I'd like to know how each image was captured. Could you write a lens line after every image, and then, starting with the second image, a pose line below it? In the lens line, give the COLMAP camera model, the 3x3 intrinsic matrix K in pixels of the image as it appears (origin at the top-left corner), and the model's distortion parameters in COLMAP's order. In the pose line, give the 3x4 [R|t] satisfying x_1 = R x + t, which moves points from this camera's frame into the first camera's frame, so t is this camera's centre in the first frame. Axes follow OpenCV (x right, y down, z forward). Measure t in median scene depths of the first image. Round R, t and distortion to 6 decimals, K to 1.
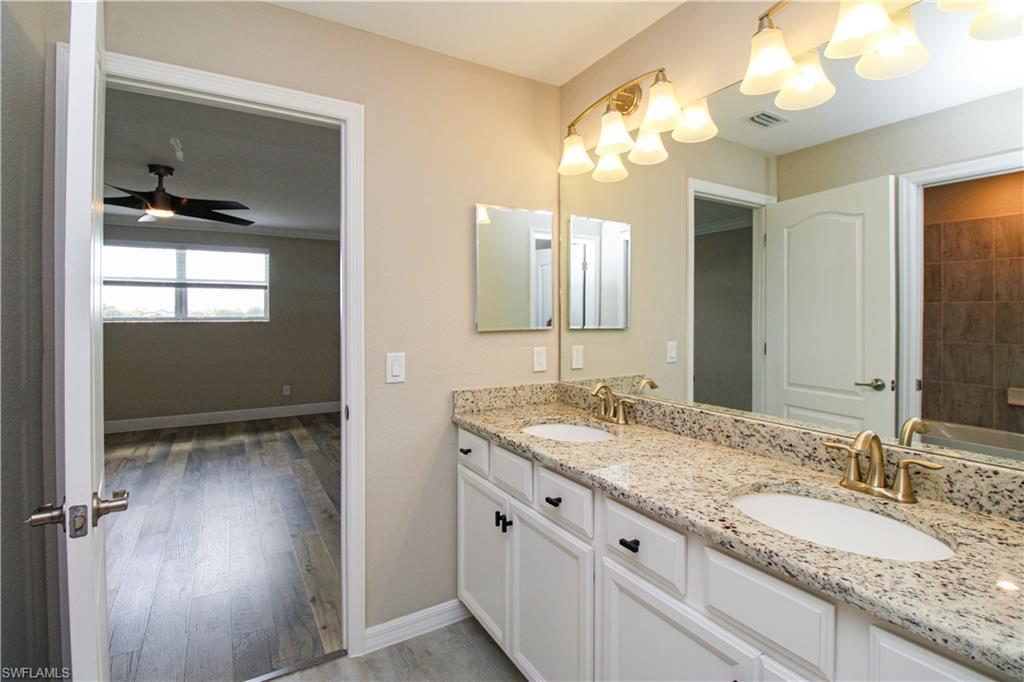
lens RADIAL K [[476.7, 0, 524.2], [0, 476.7, 306.2], [0, 0, 1]] dist [-0.007337, -0.005360]
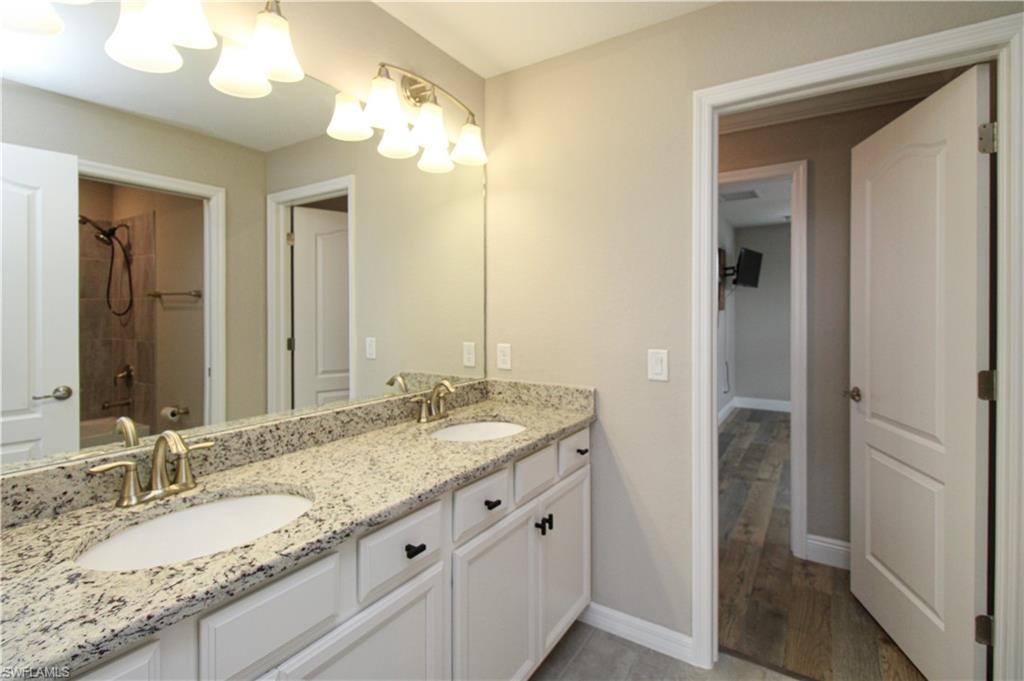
lens RADIAL K [[476.7, 0, 508.2], [0, 476.7, 313.0], [0, 0, 1]] dist [-0.007337, -0.005360]
pose [[-0.408437, -0.002814, 0.912782, -0.507337], [-0.011708, 0.999929, -0.002156, 0.017468], [-0.912711, -0.011567, -0.408441, 0.850449]]
